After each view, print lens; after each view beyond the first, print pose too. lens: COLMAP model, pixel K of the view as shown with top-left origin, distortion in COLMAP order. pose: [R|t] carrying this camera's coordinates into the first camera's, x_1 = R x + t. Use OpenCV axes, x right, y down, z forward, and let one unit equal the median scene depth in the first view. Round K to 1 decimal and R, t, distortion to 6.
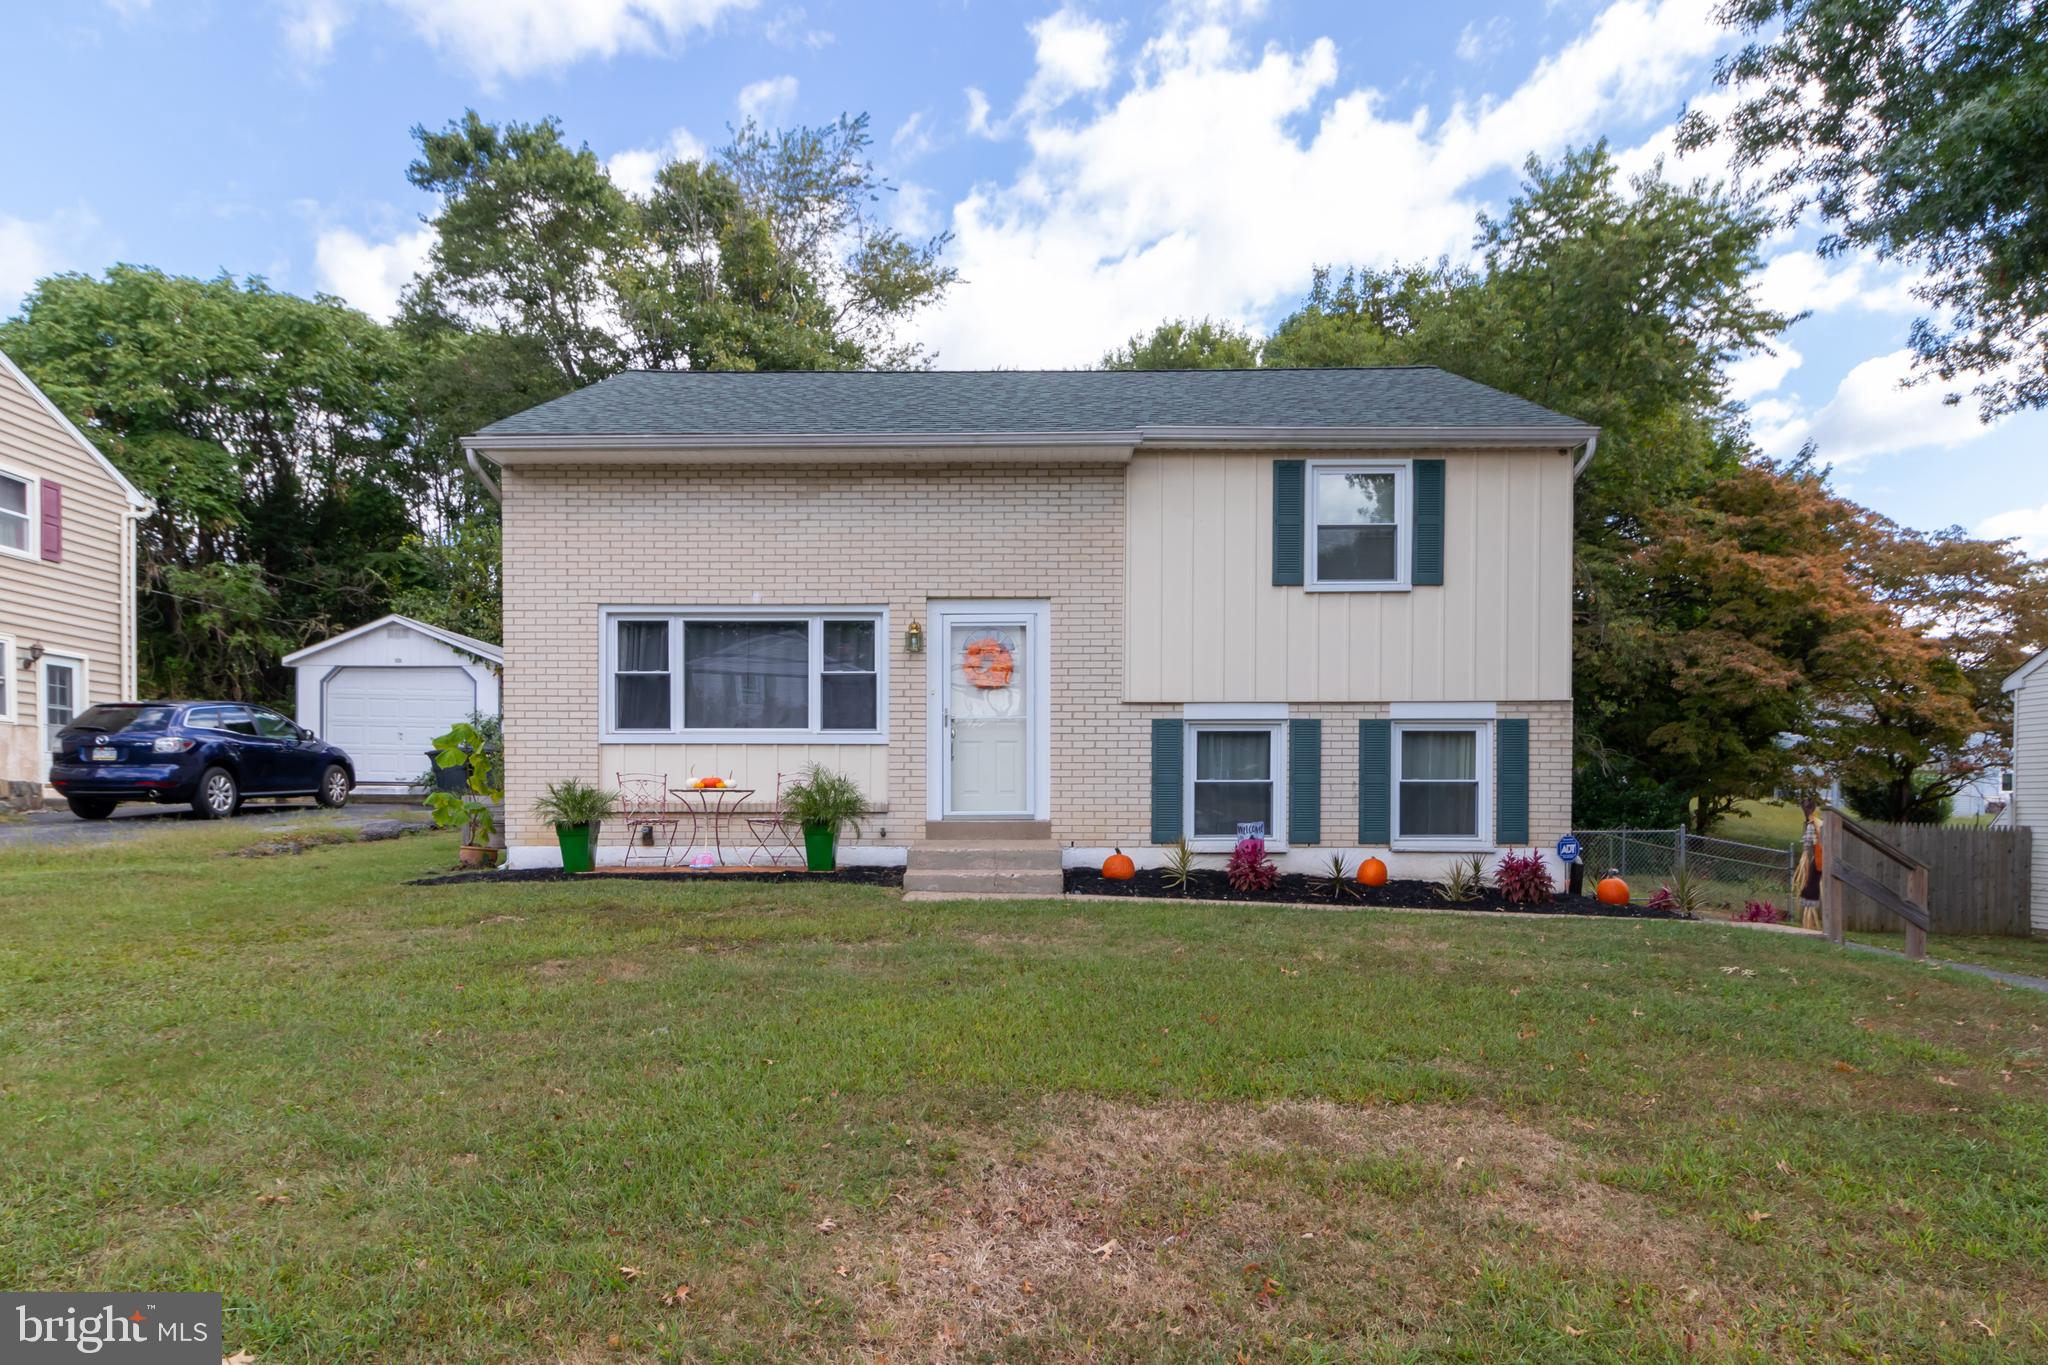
lens RADIAL K [[1062.1, 0, 847.5], [0, 1062.1, 802.6], [0, 0, 1]] dist [0.000531, 0.000366]
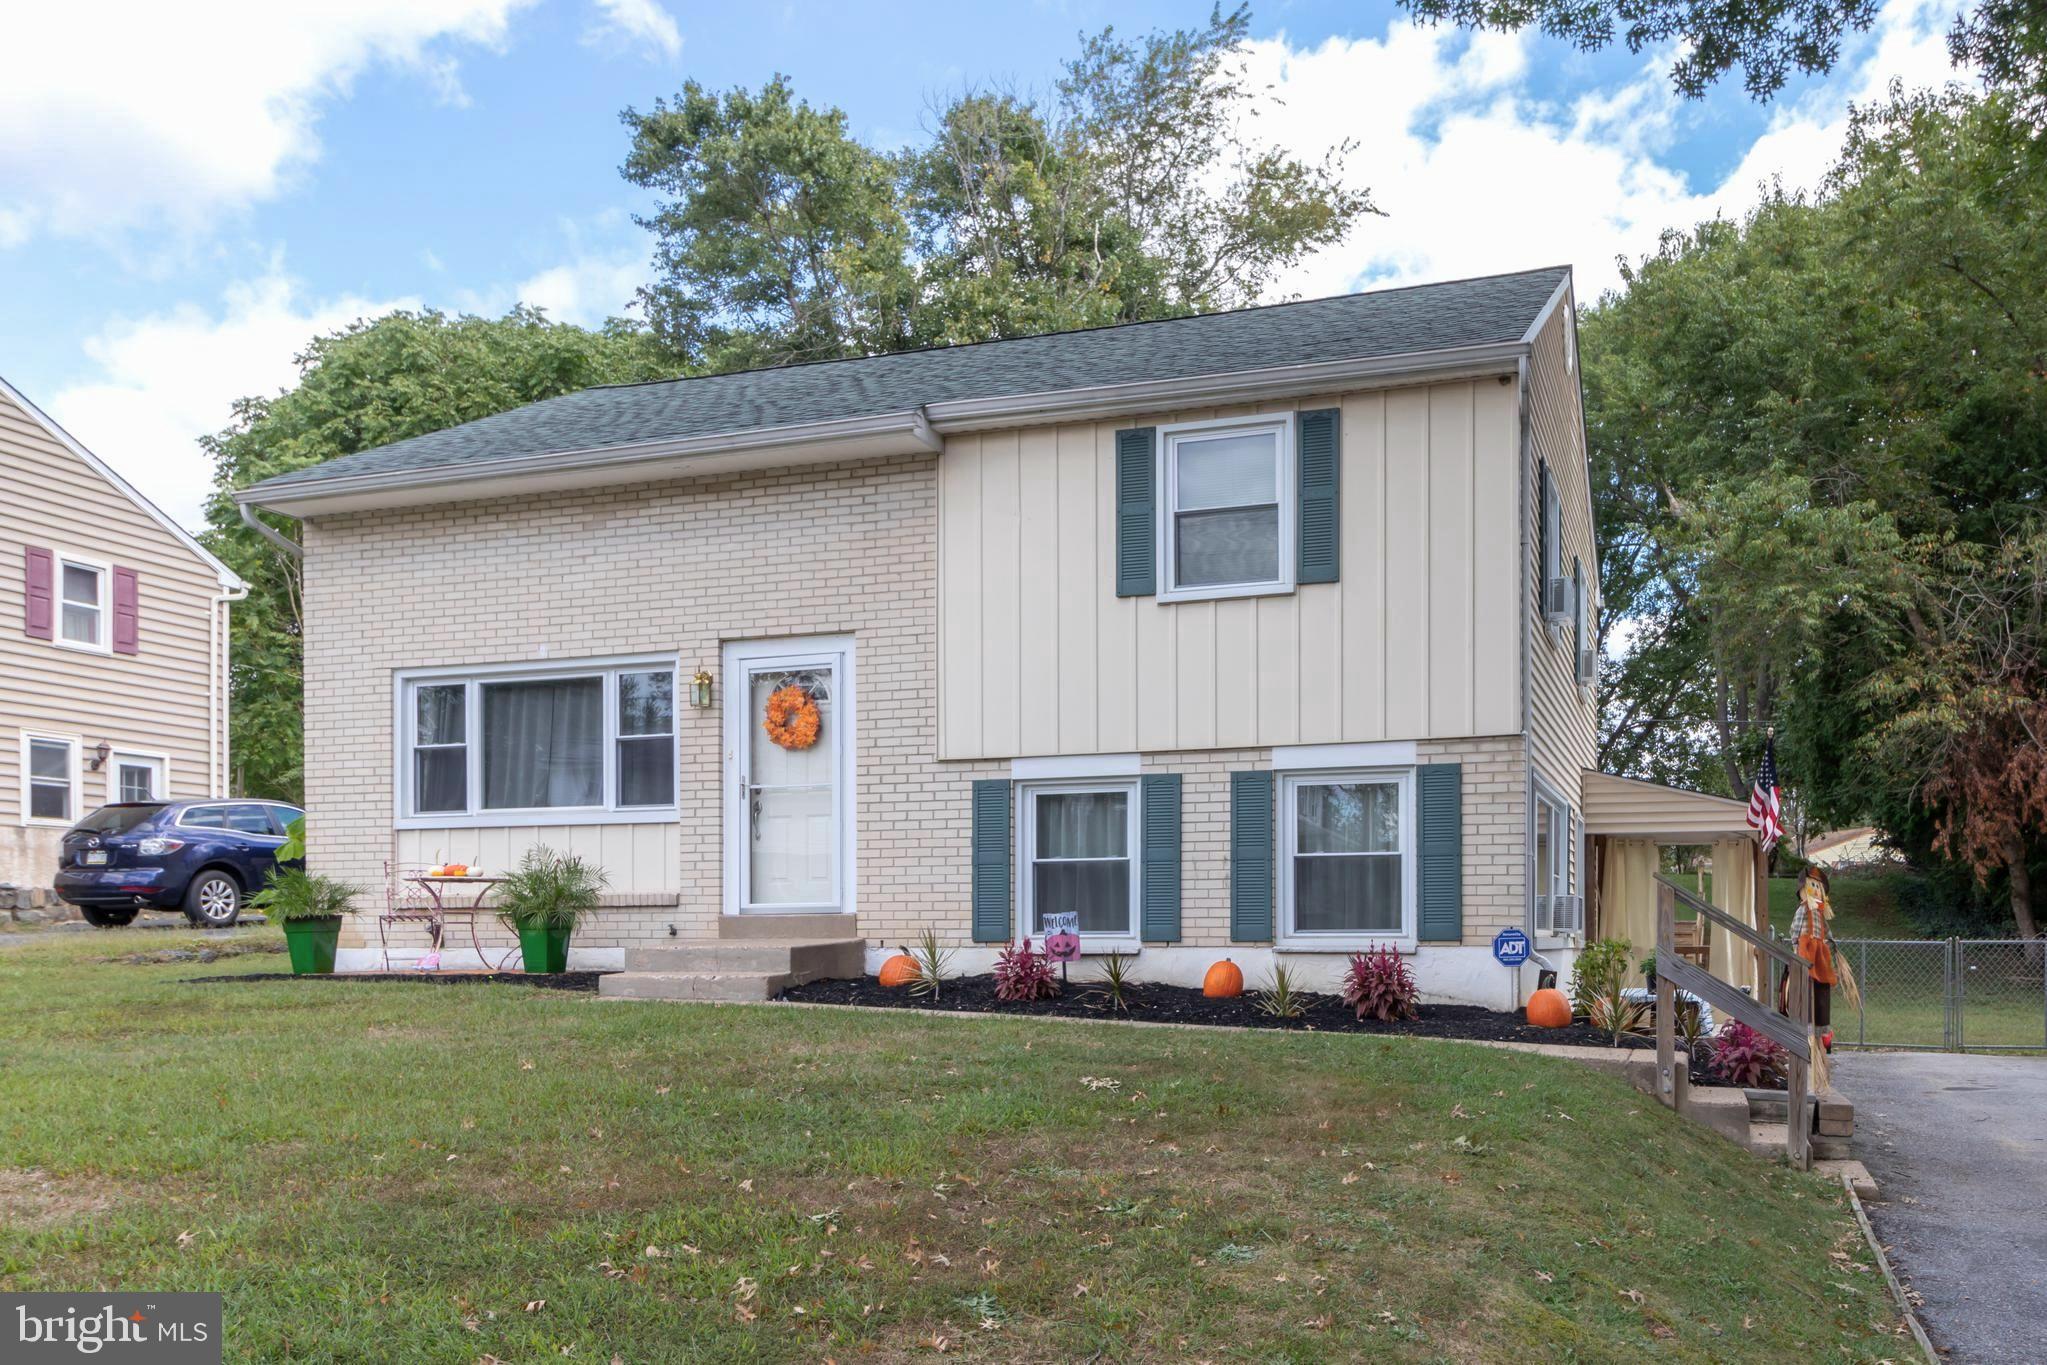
lens RADIAL K [[1425.7, 0, 1032.9], [0, 1425.7, 908.7], [0, 0, 1]] dist [0.002505, 0.004581]
pose [[0.964364, -0.007720, -0.264465, 0.597958], [0.004111, 0.999891, -0.014195, 0.028704], [0.264546, 0.012602, 0.964291, 0.017260]]
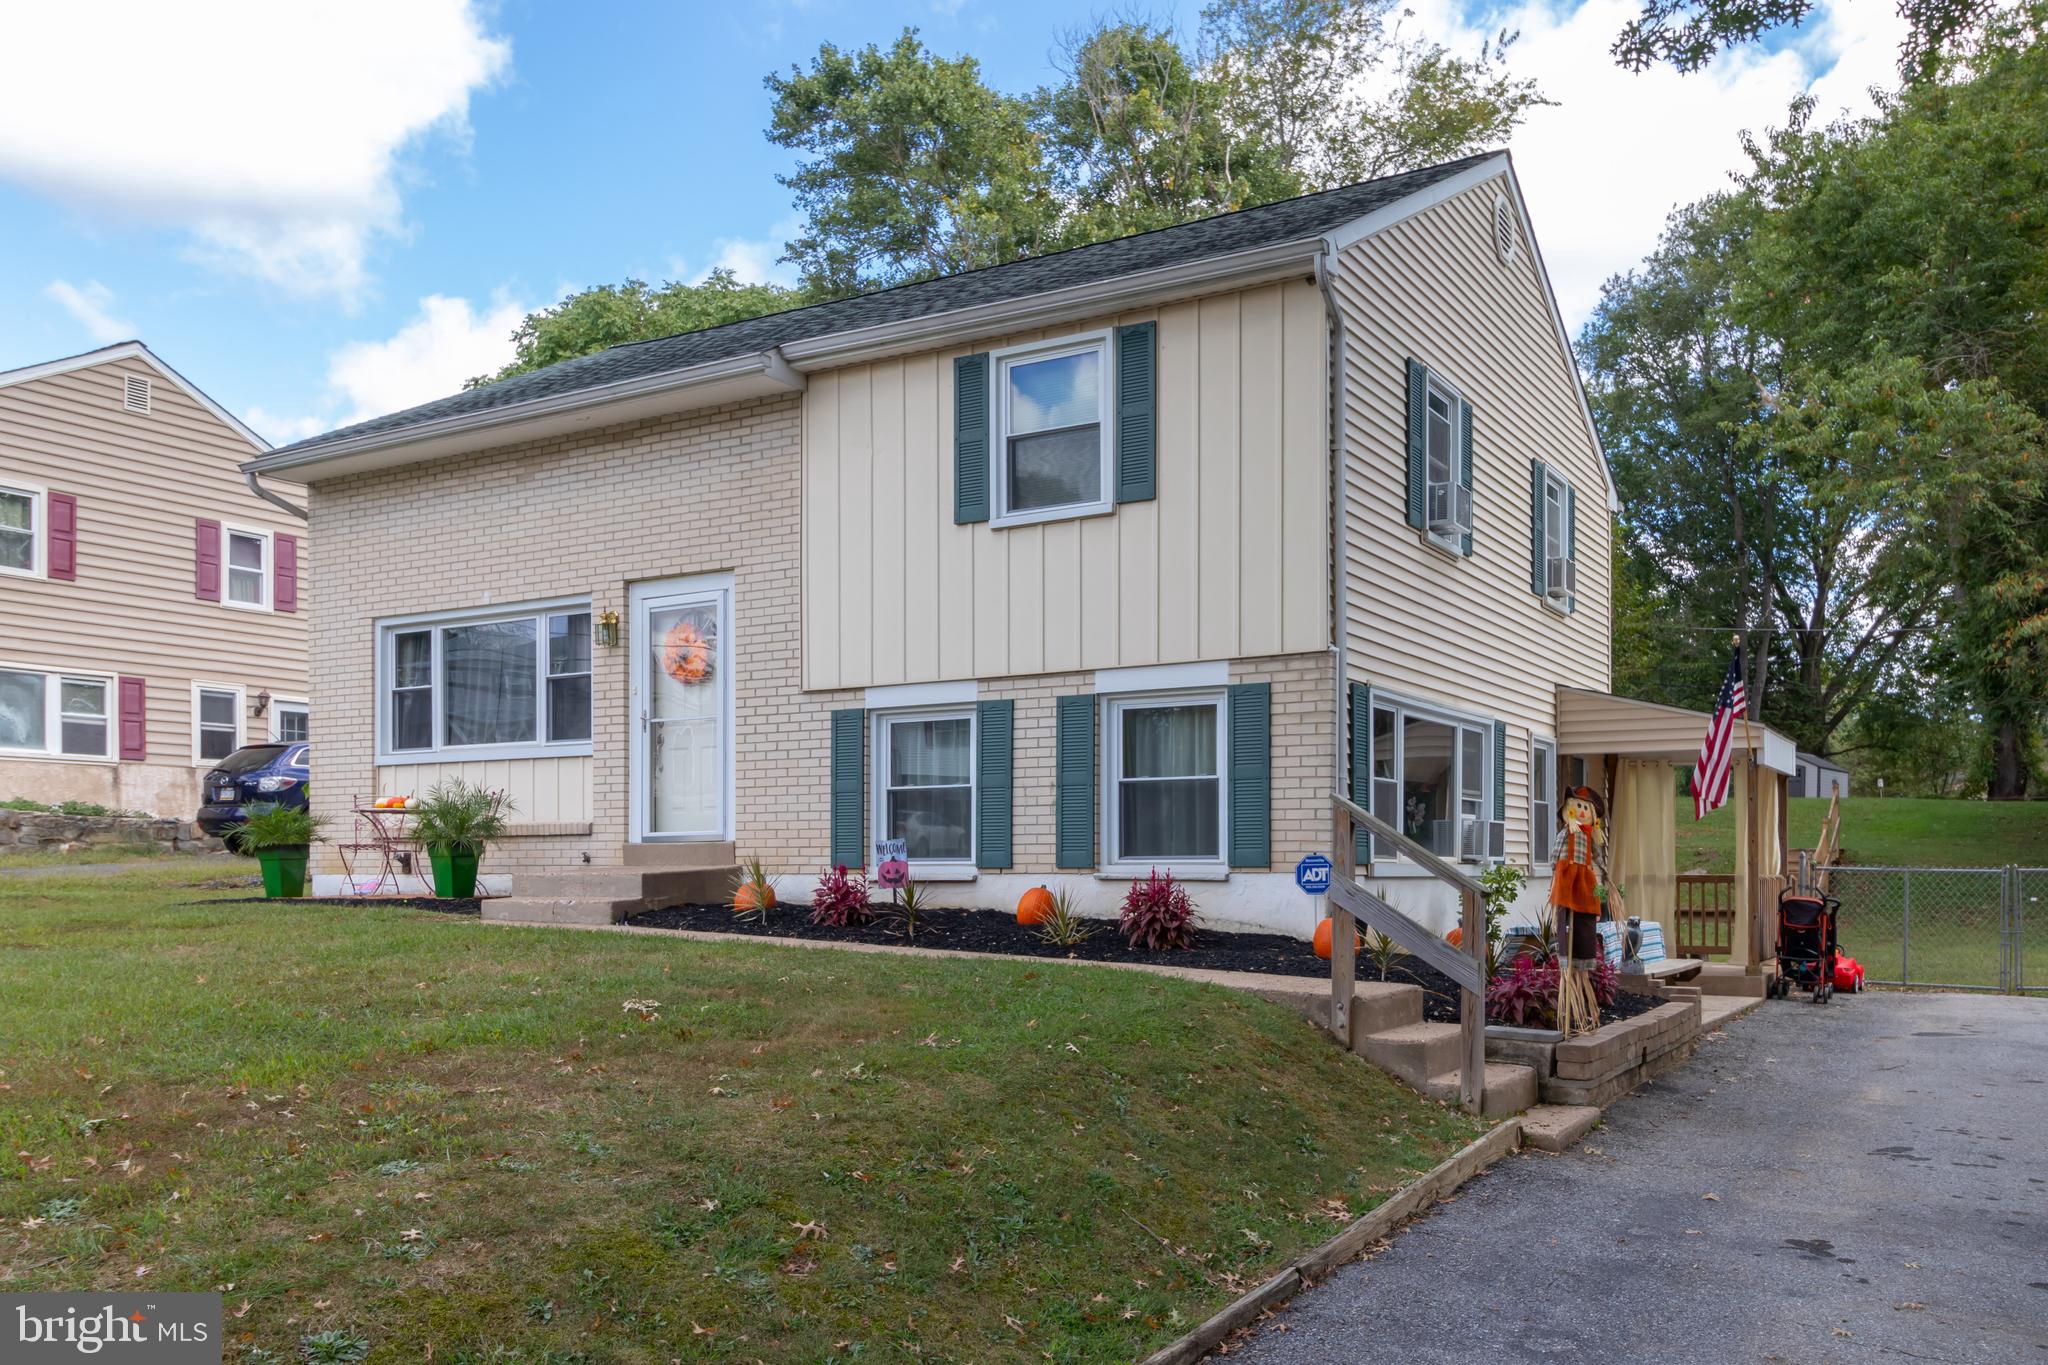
lens RADIAL K [[1415.0, 0, 1019.3], [0, 1415.0, 835.6], [0, 0, 1]] dist [0.008161, -0.000657]
pose [[0.900814, -0.011689, -0.434047, 0.859272], [0.004764, 0.999843, -0.017039, 0.031908], [0.434178, 0.013282, 0.900729, 0.119541]]
